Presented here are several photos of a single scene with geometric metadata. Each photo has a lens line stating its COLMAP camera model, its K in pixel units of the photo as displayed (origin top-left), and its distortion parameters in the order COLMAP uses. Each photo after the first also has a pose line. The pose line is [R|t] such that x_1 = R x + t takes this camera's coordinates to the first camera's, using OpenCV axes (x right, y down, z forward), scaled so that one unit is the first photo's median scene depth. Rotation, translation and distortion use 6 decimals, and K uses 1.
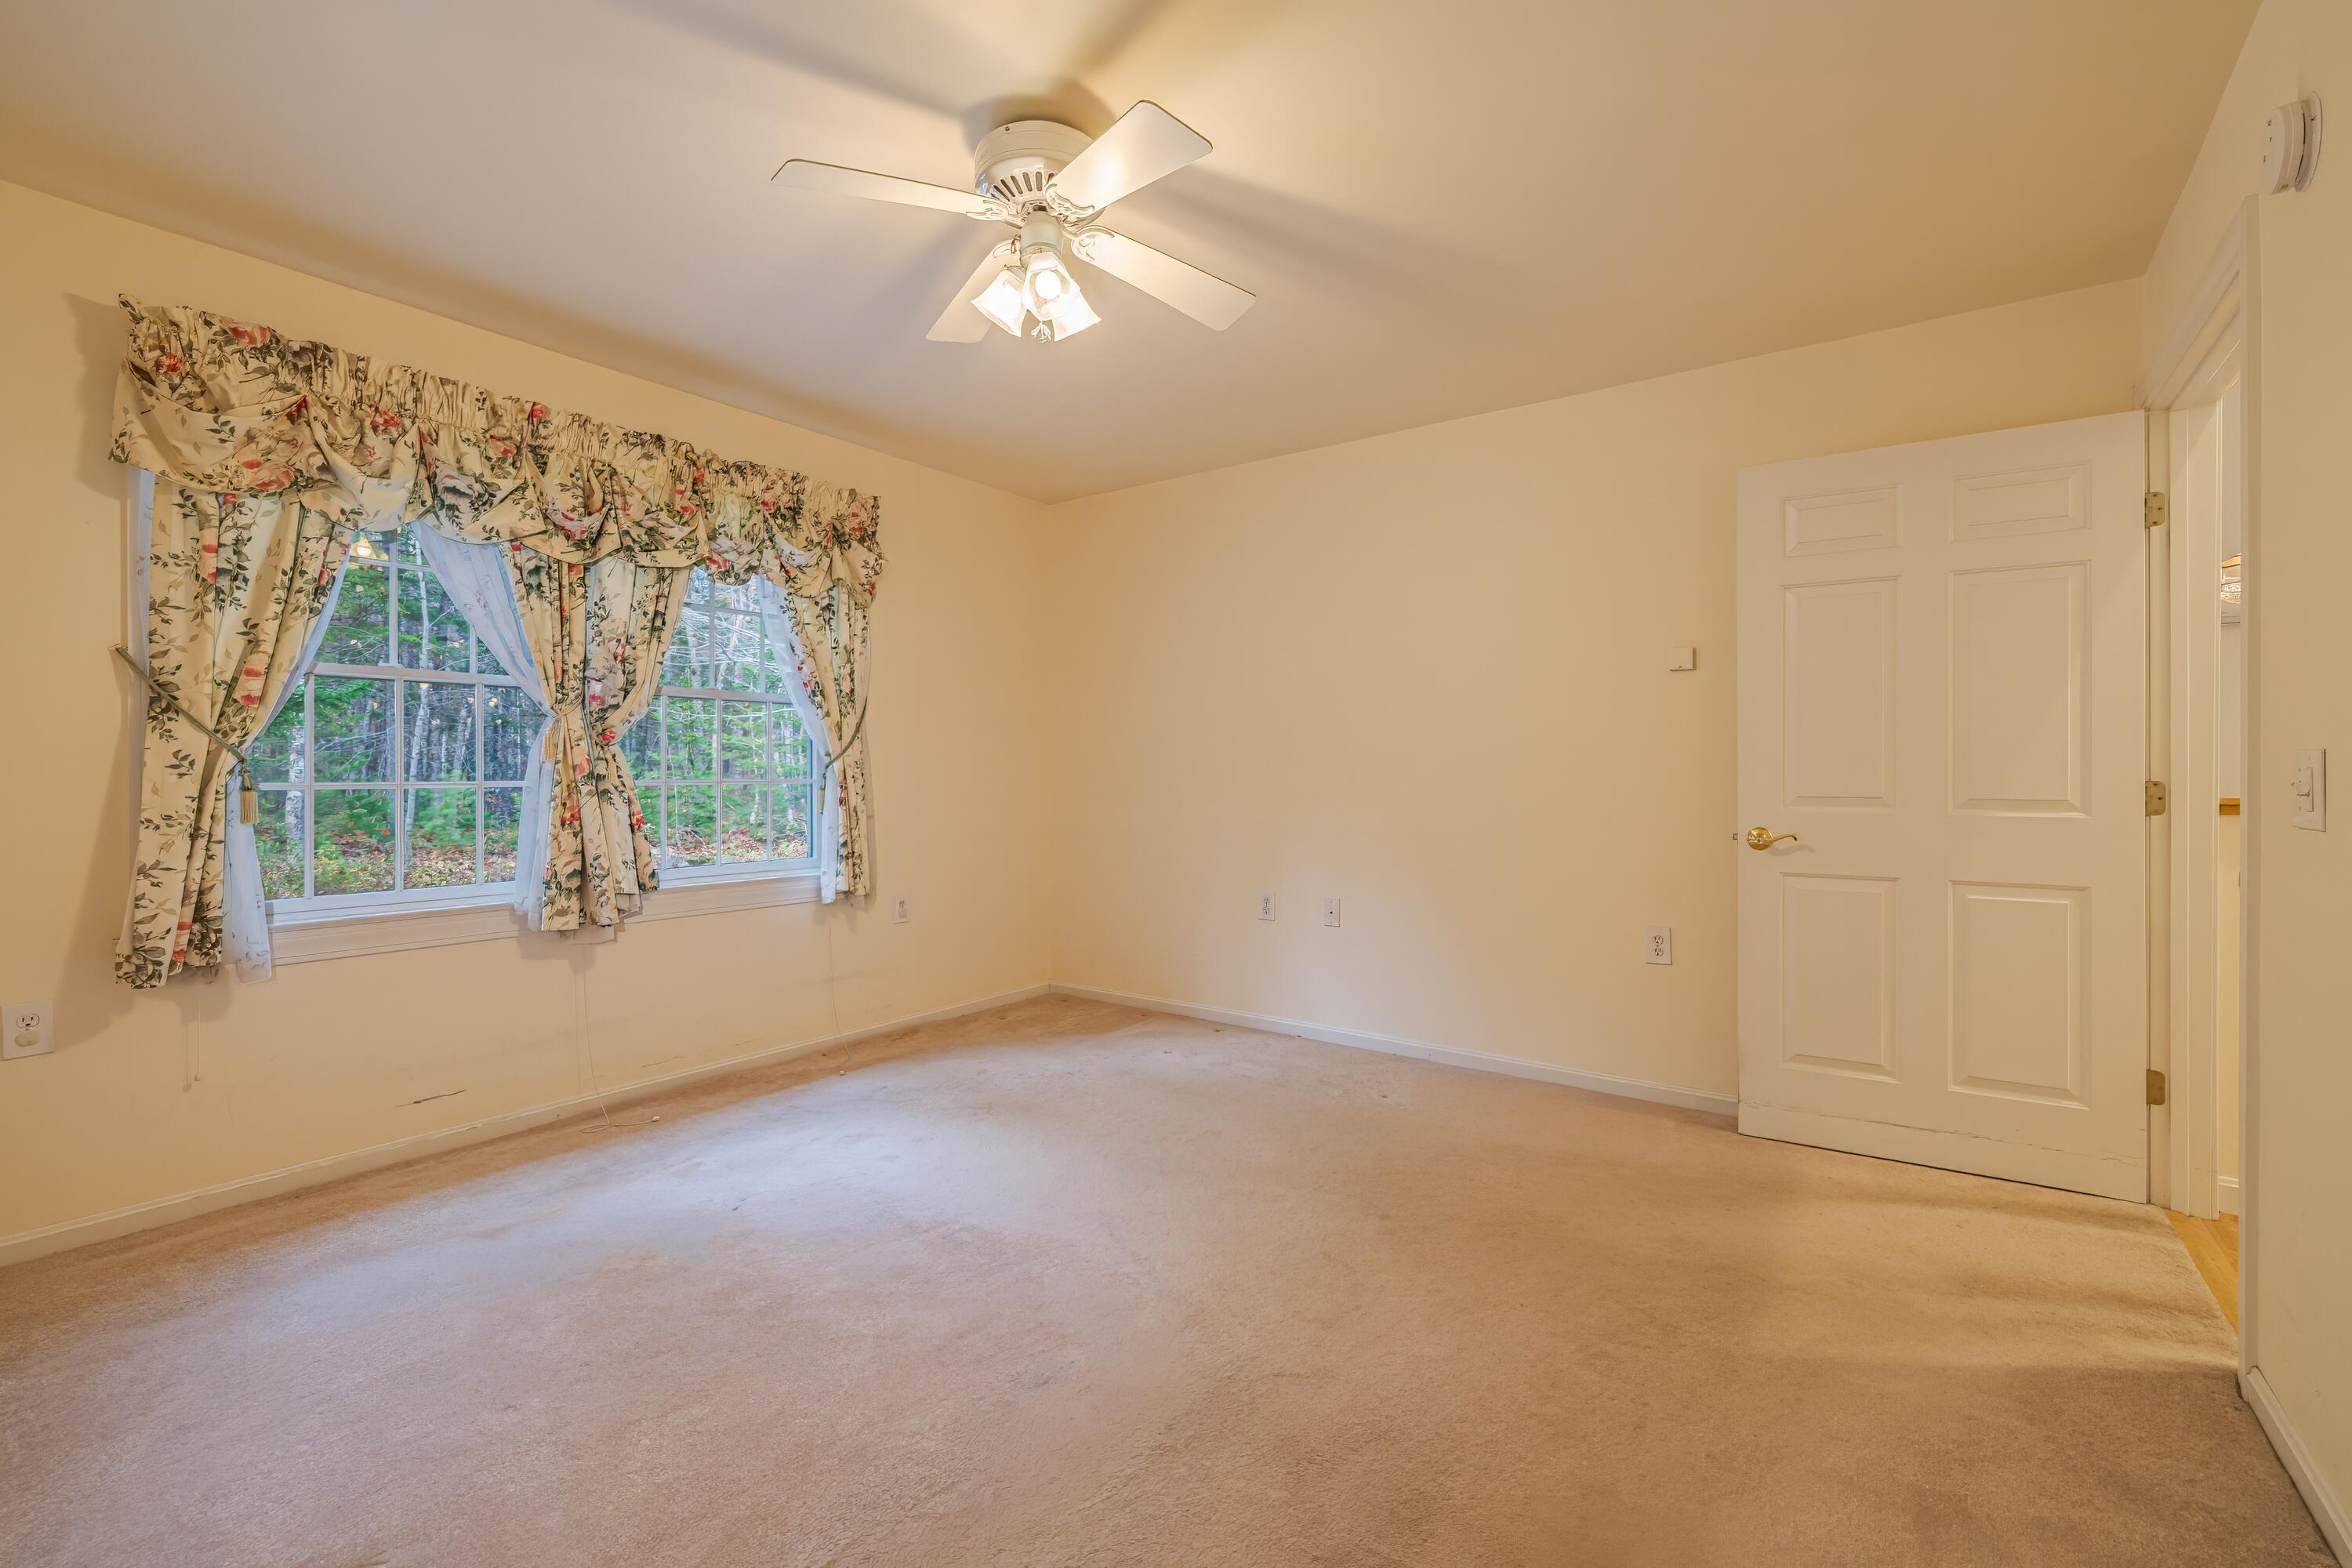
lens RADIAL K [[998.9, 0, 1180.1], [0, 998.9, 773.5], [0, 0, 1]] dist [-0.001334, -0.000025]
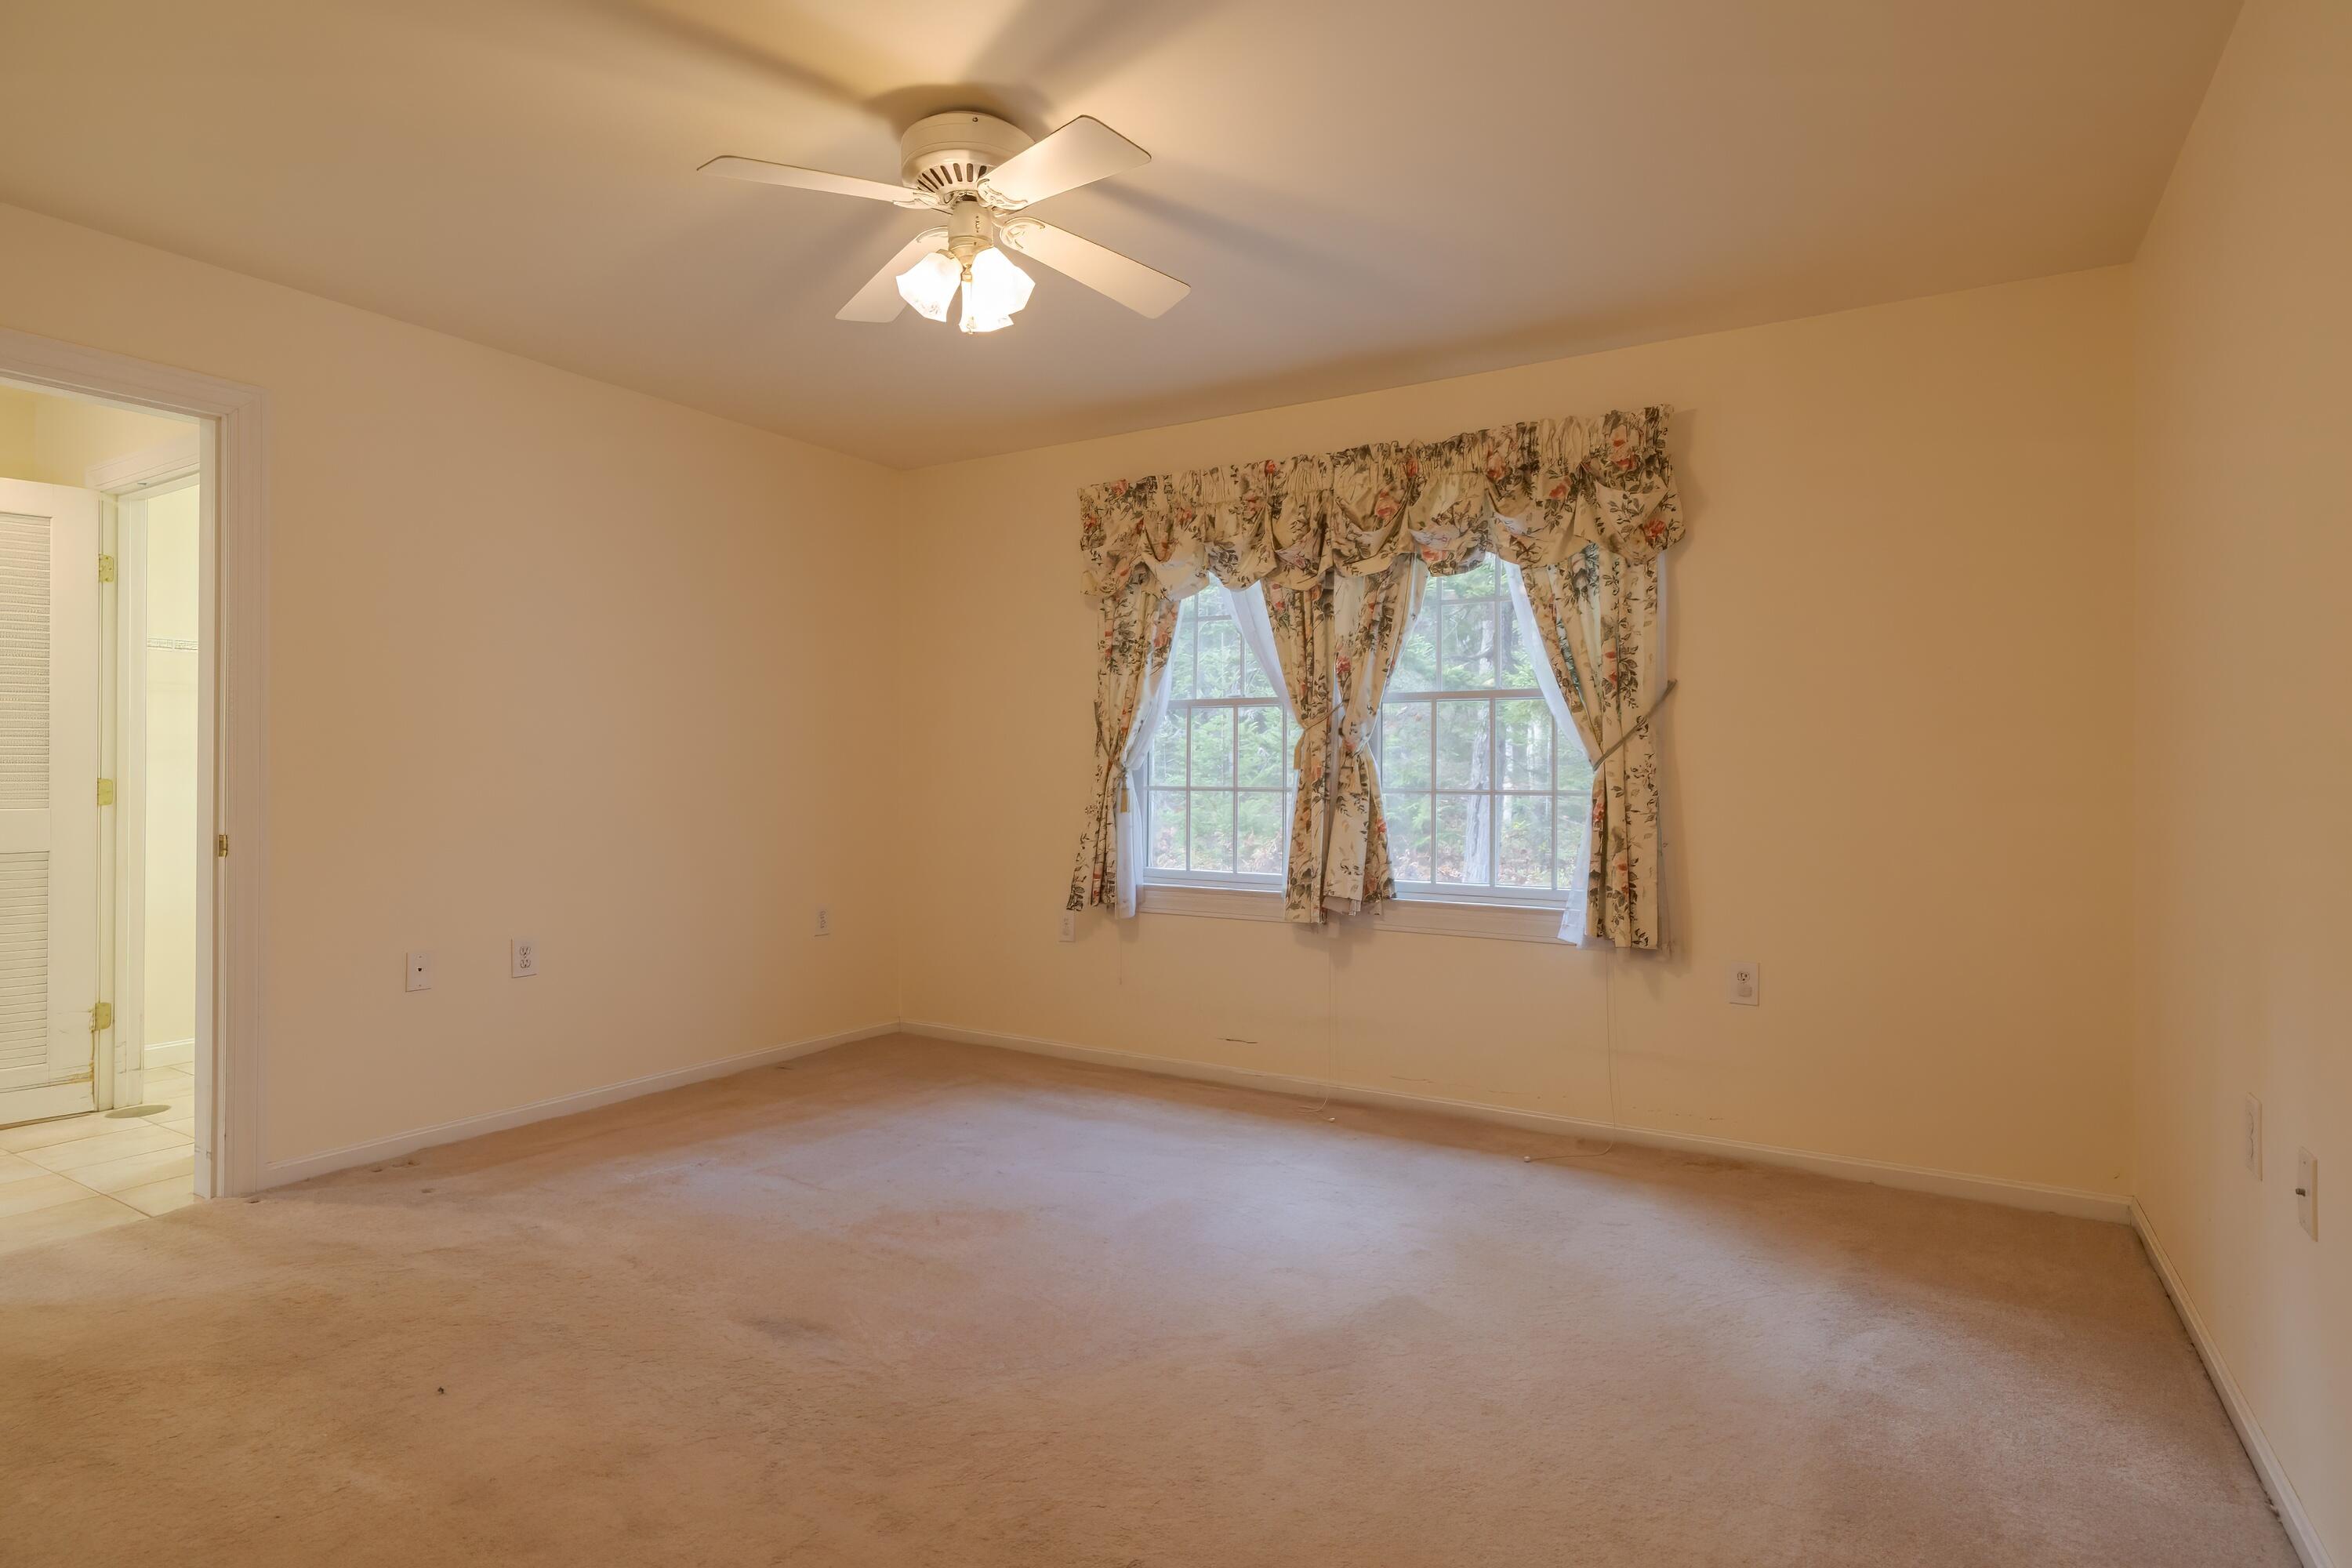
lens RADIAL K [[1216.1, 0, 1186.5], [0, 1216.1, 781.2], [0, 0, 1]] dist [-0.000736, -0.000038]
pose [[0.077187, 0.000900, -0.997016, 0.729862], [-0.010391, 0.999946, 0.000098, 0.001021], [0.996963, 0.010353, 0.077192, 0.777332]]
